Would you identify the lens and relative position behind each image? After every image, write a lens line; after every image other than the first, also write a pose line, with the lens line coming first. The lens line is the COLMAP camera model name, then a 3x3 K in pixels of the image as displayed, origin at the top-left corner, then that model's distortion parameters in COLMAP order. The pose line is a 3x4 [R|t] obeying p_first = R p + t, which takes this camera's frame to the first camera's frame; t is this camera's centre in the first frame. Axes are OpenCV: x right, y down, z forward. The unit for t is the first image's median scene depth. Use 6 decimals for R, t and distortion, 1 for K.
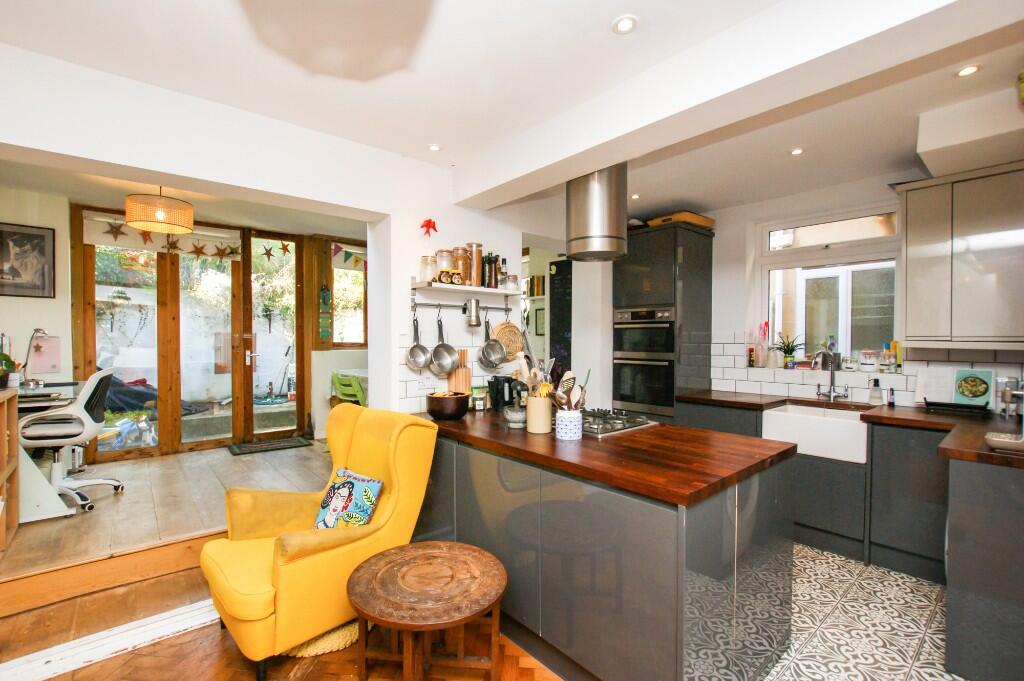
lens RADIAL K [[455.8, 0, 497.8], [0, 455.8, 349.8], [0, 0, 1]] dist [-0.001098, -0.000217]
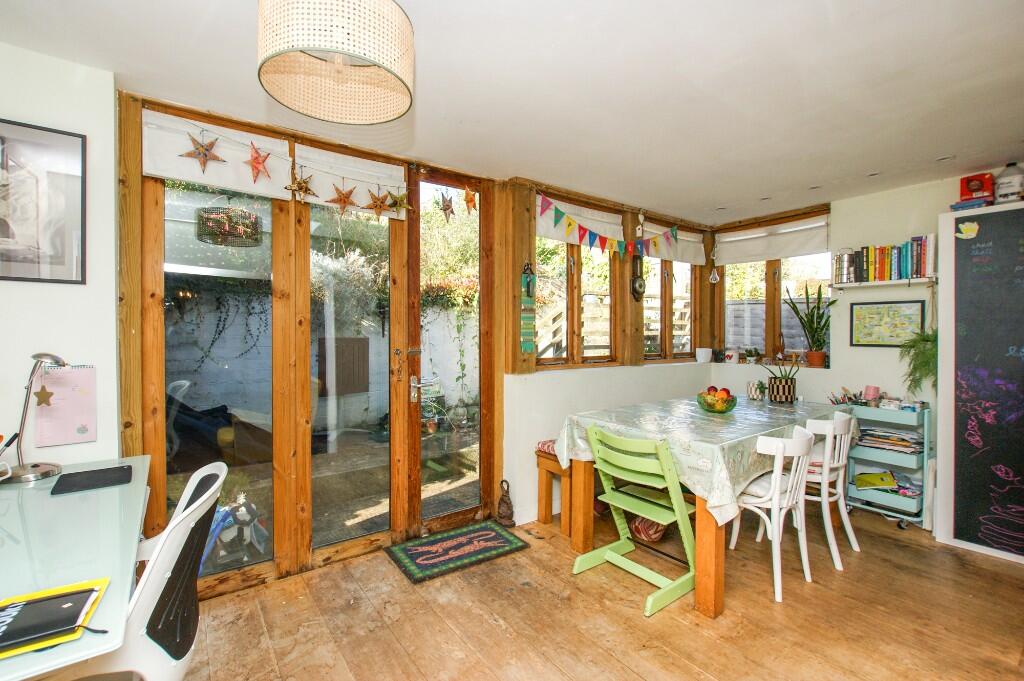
lens RADIAL K [[463.0, 0, 512.0], [0, 463.0, 340.5], [0, 0, 1]] dist [-0.000834, -0.000187]
pose [[0.998657, 0.000456, -0.051798, -0.432085], [-0.000855, 0.999970, -0.007691, -0.044150], [0.051793, 0.007725, 0.998628, 0.464533]]
